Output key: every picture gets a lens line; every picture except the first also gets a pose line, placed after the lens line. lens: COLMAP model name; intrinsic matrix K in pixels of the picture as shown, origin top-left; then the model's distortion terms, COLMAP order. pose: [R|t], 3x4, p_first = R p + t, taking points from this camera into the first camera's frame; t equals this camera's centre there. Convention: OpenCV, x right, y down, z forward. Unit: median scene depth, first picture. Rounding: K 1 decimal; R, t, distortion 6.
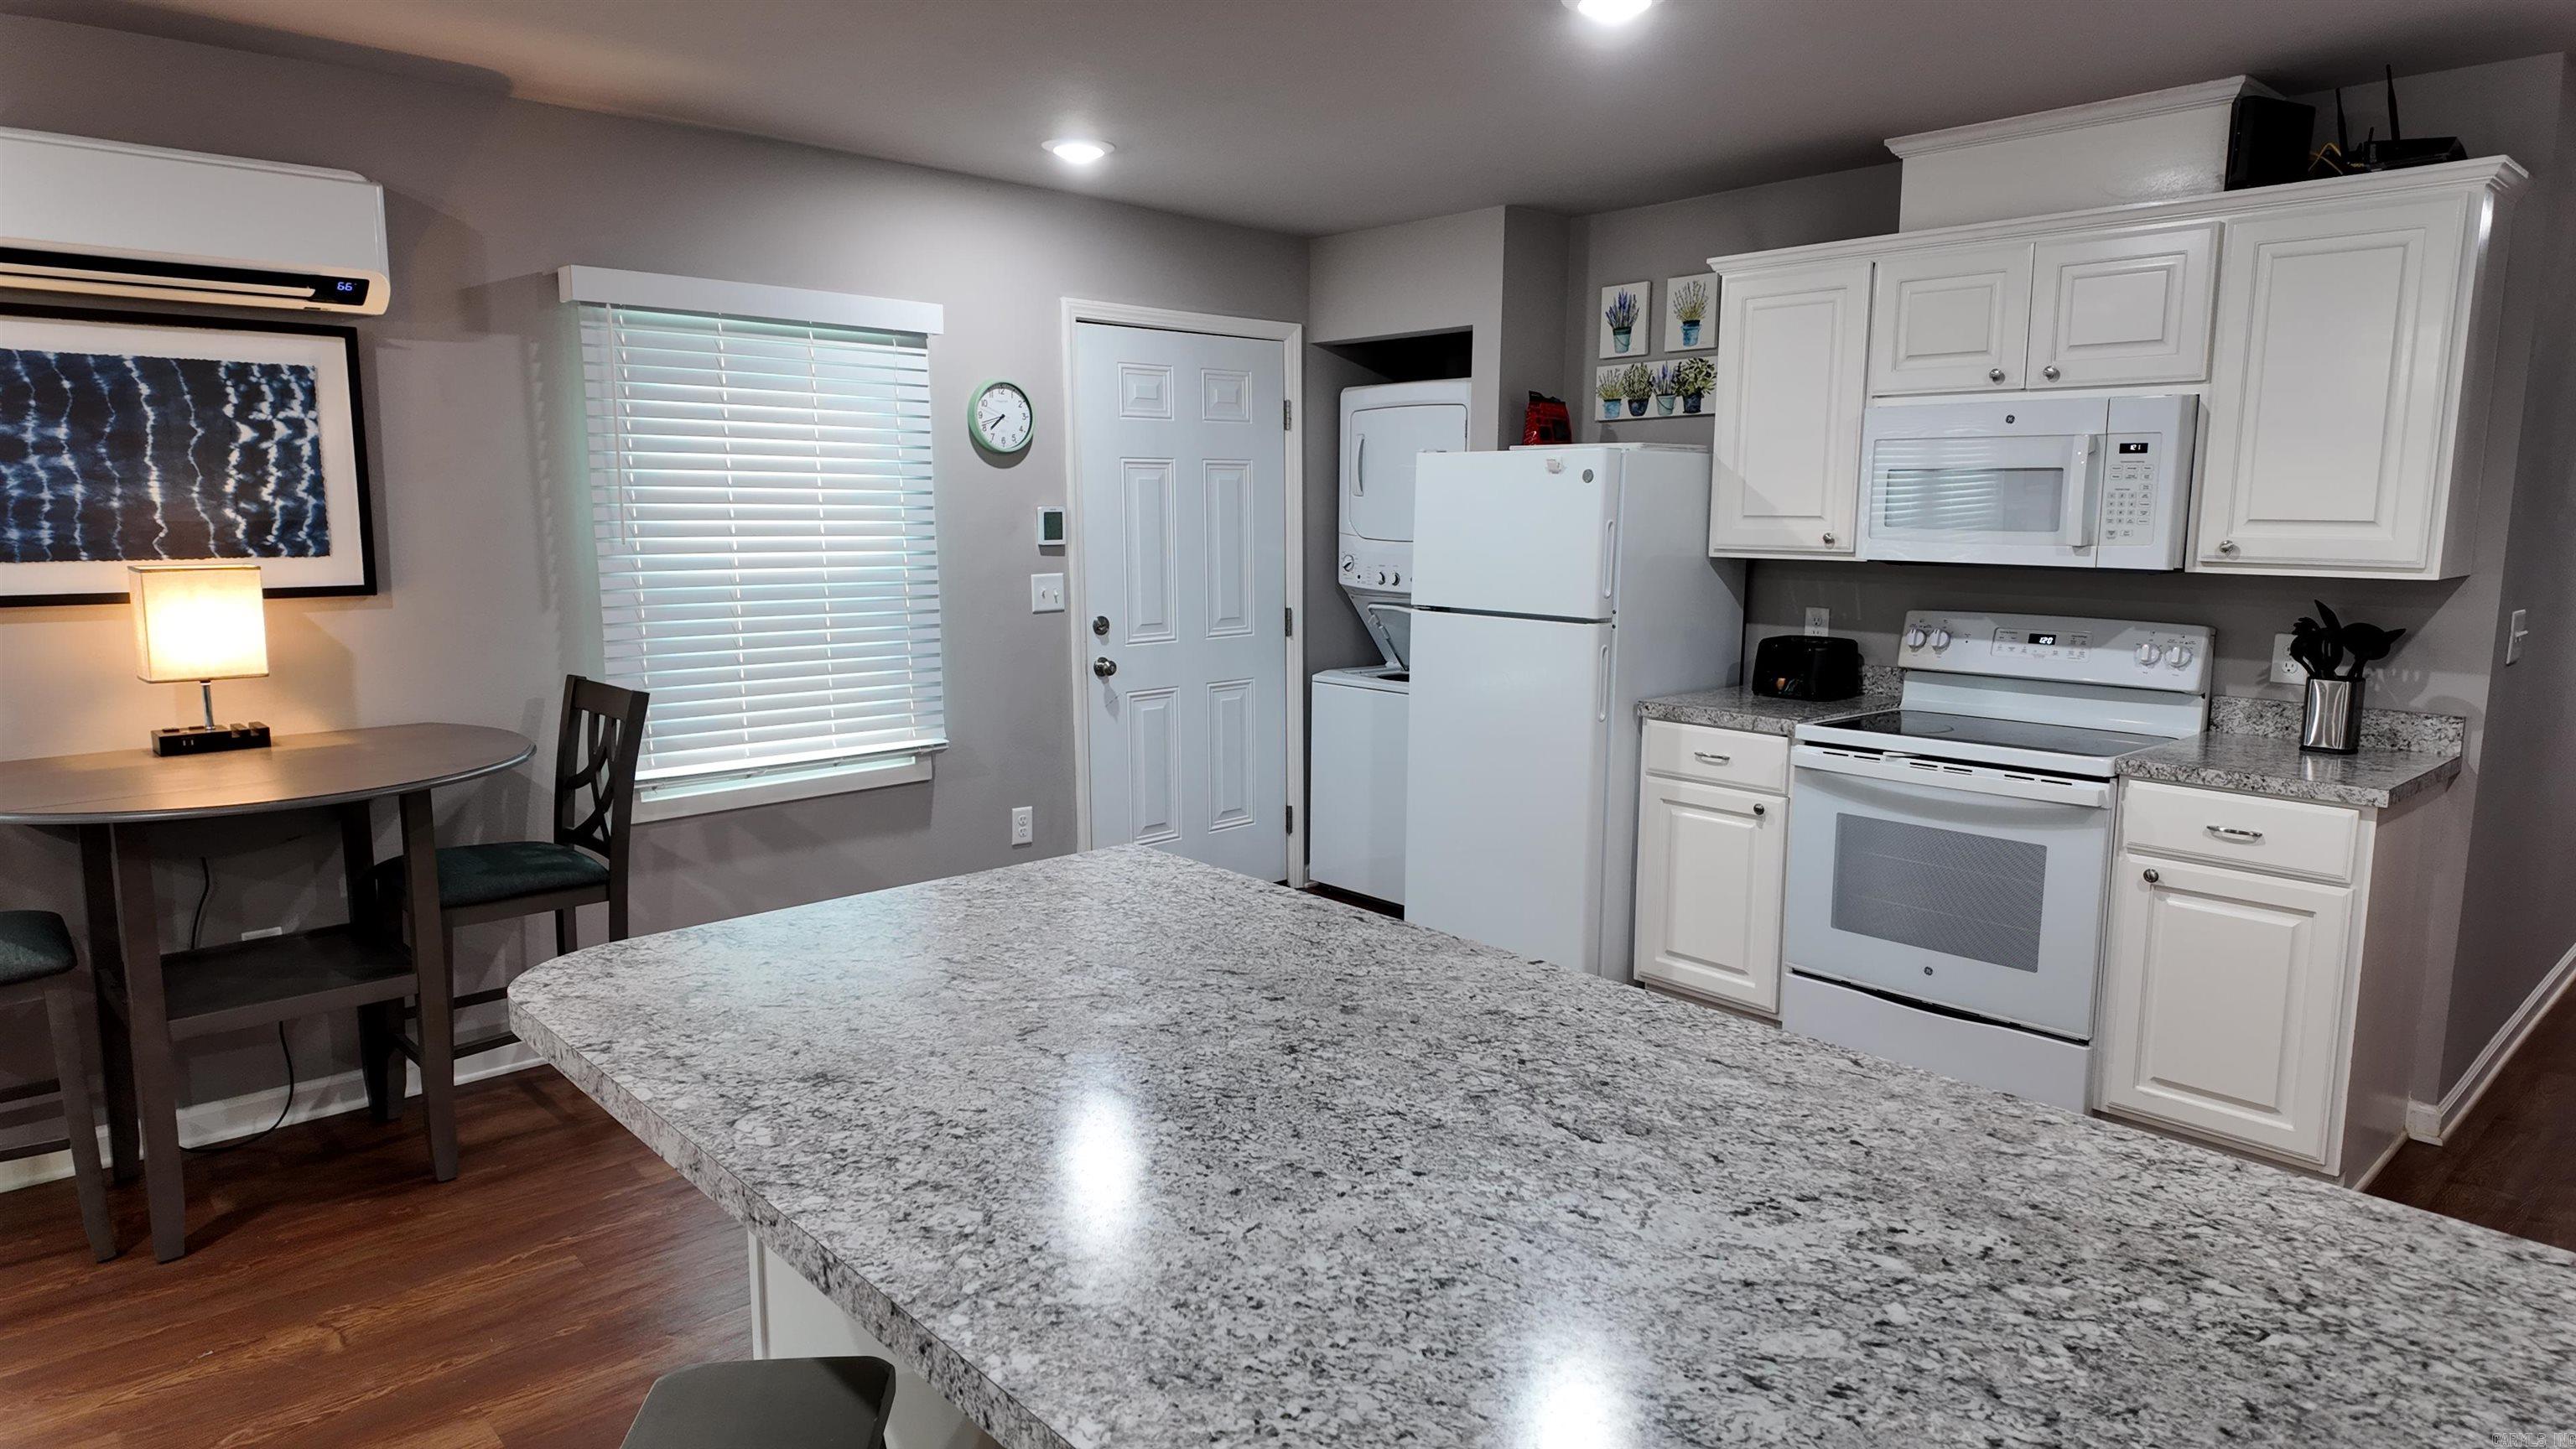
lens RADIAL K [[1494.8, 0, 1283.6], [0, 1494.8, 725.8], [0, 0, 1]] dist [0.060738, -0.055845]
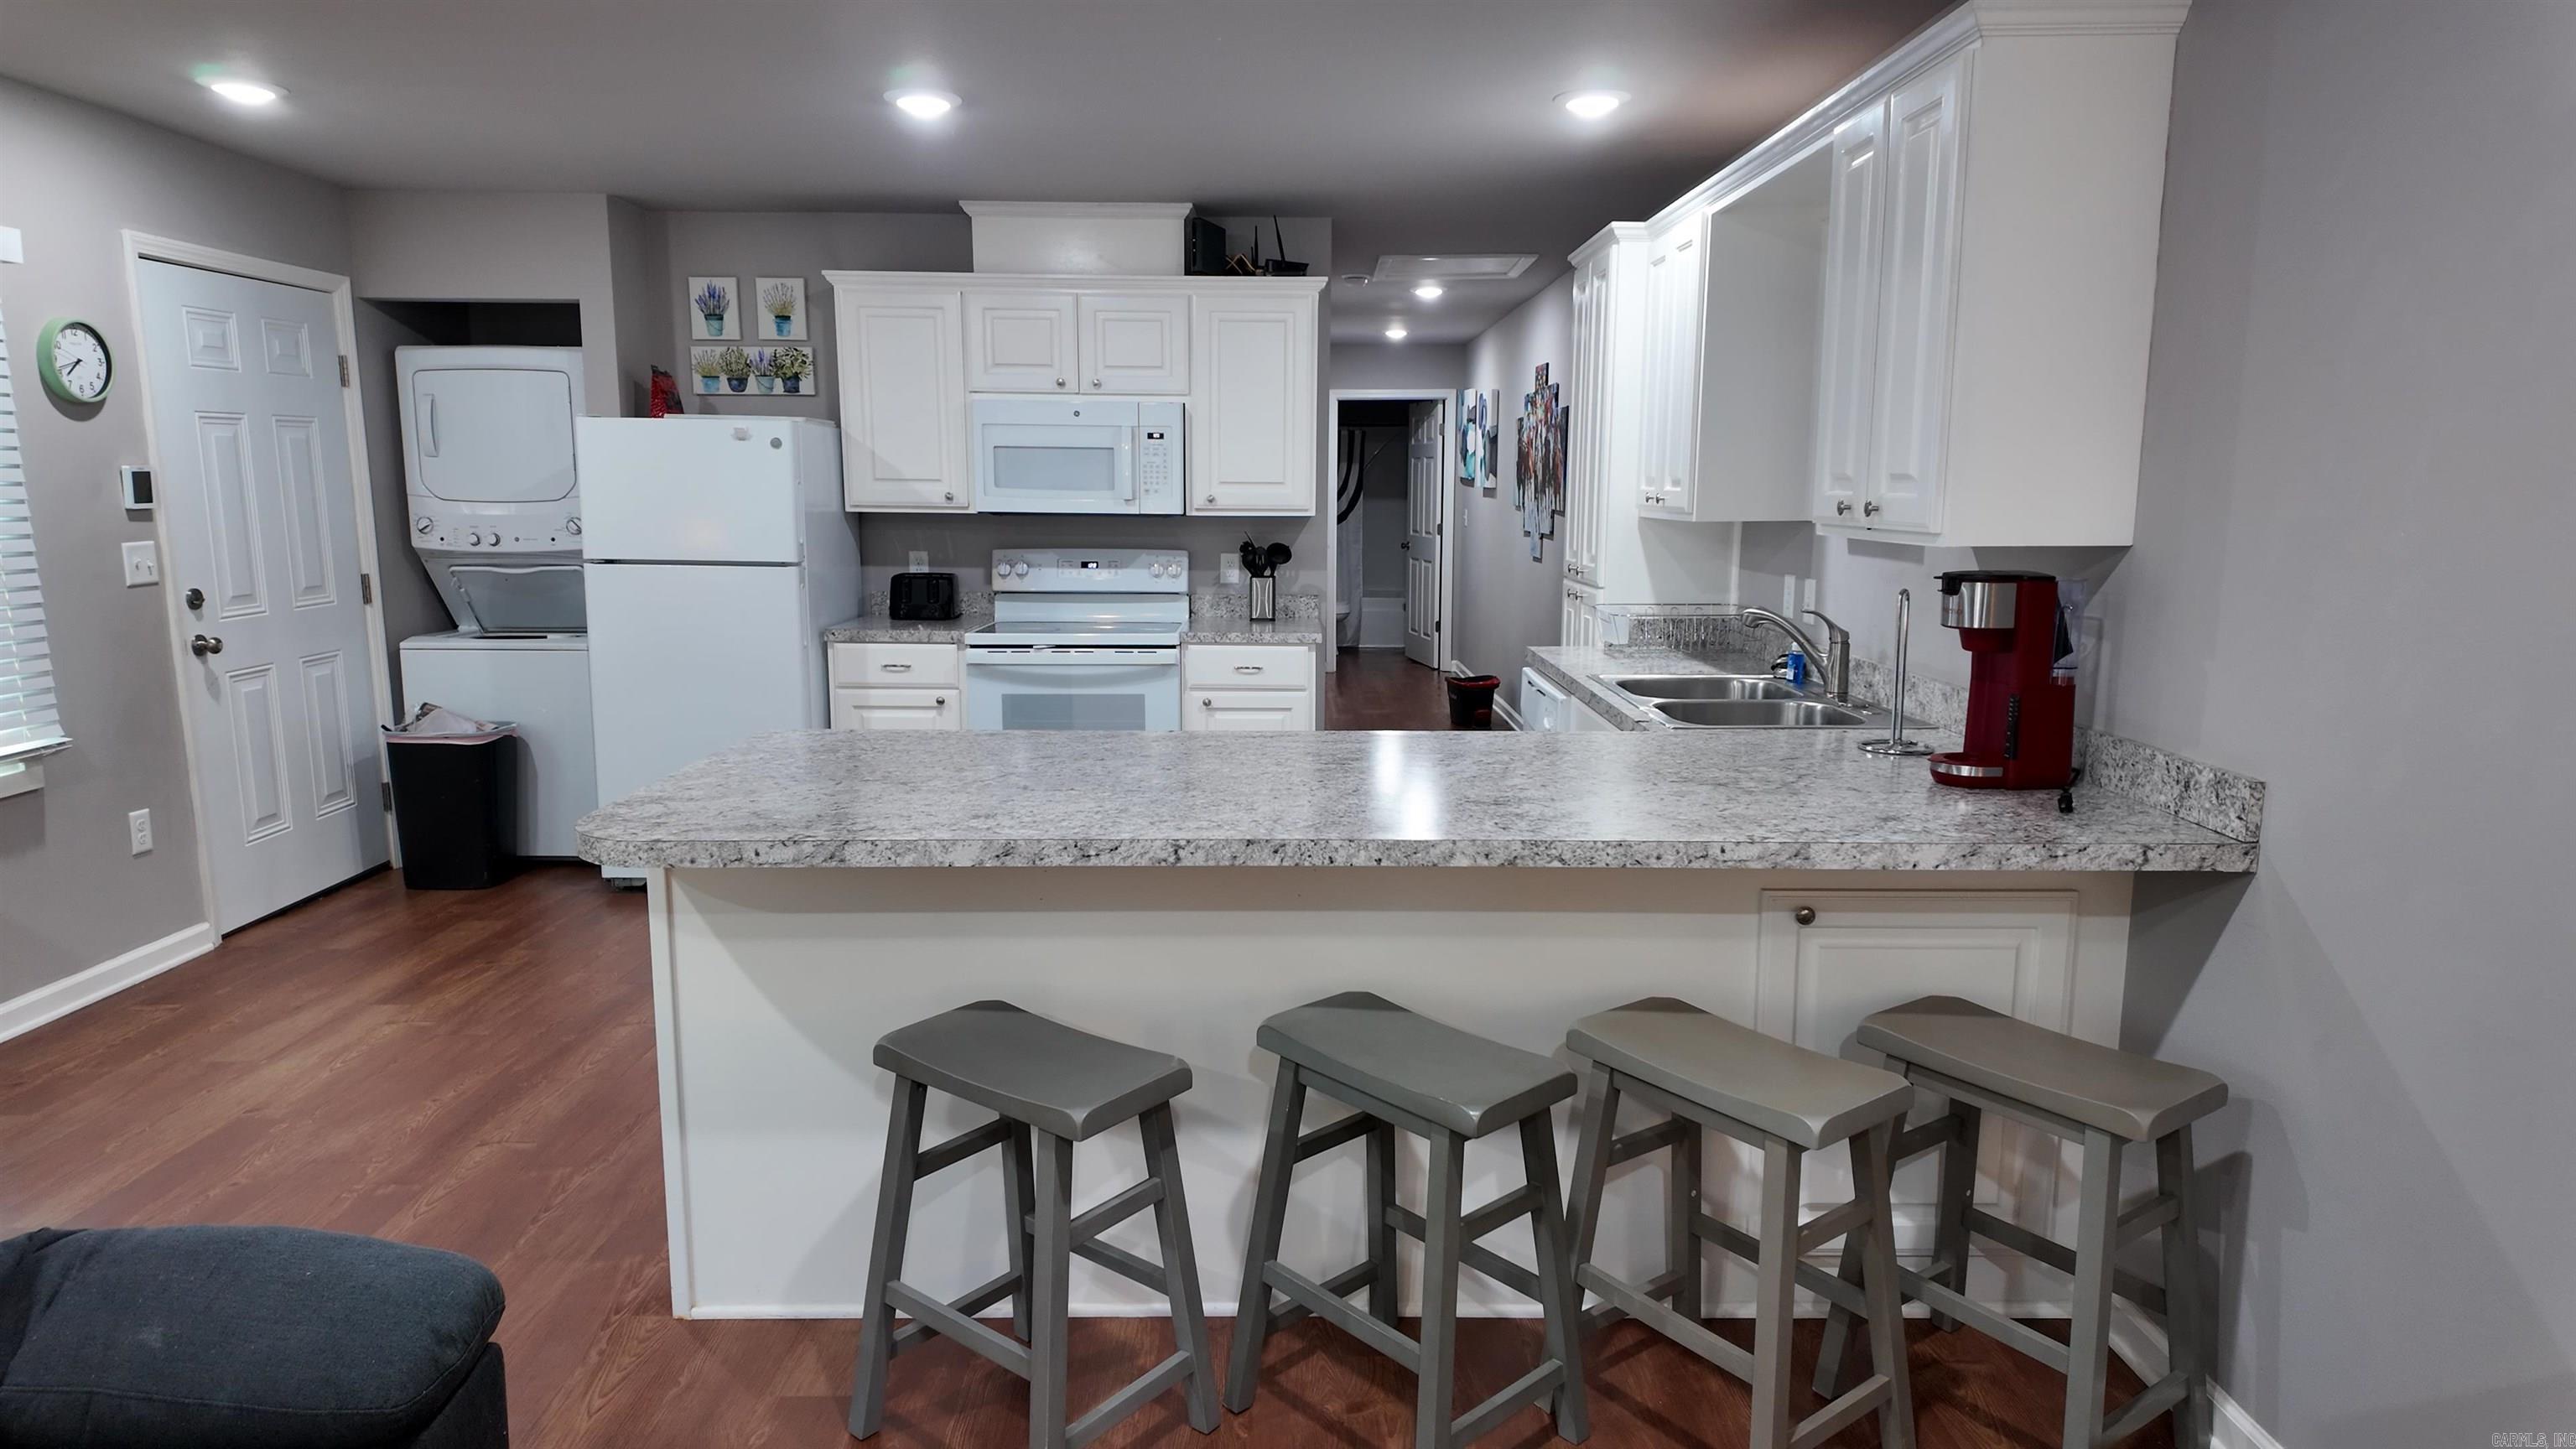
lens RADIAL K [[1494.8, 0, 1287.6], [0, 1494.8, 728.4], [0, 0, 1]] dist [0.060738, -0.055845]
pose [[0.668624, -0.121103, 0.733673, -0.462224], [0.107619, 0.992021, 0.065670, 0.026205], [-0.735772, 0.035048, 0.676322, -0.118001]]
